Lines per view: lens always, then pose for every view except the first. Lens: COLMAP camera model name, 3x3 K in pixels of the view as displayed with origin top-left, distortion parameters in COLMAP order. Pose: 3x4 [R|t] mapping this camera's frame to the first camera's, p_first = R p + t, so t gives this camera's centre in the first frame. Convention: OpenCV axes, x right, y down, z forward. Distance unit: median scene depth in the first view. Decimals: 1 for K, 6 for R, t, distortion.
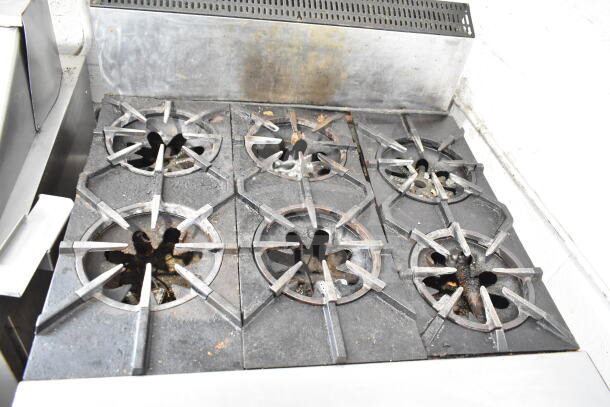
lens RADIAL K [[475.5, 0, 305.0], [0, 475.5, 203.5], [0, 0, 1]] dist [-0.002873, -0.009431]
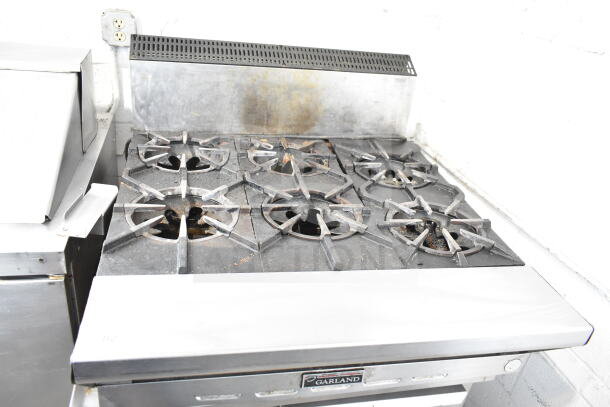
lens RADIAL K [[475.5, 0, 305.0], [0, 475.5, 203.5], [0, 0, 1]] dist [-0.002873, -0.009431]
pose [[0.996601, -0.069532, 0.044182, -0.039947], [0.078513, 0.964069, -0.253784, 0.336288], [-0.024949, 0.256391, 0.966251, -0.197826]]
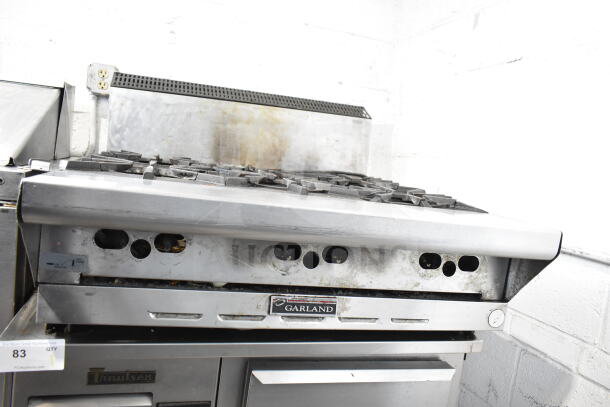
lens RADIAL K [[475.5, 0, 305.0], [0, 475.5, 203.5], [0, 0, 1]] dist [-0.002873, -0.009431]
pose [[0.989101, -0.064408, 0.132403, -0.066030], [0.130361, 0.801110, -0.584148, 0.767299], [-0.068446, 0.595042, 0.800775, -0.011035]]
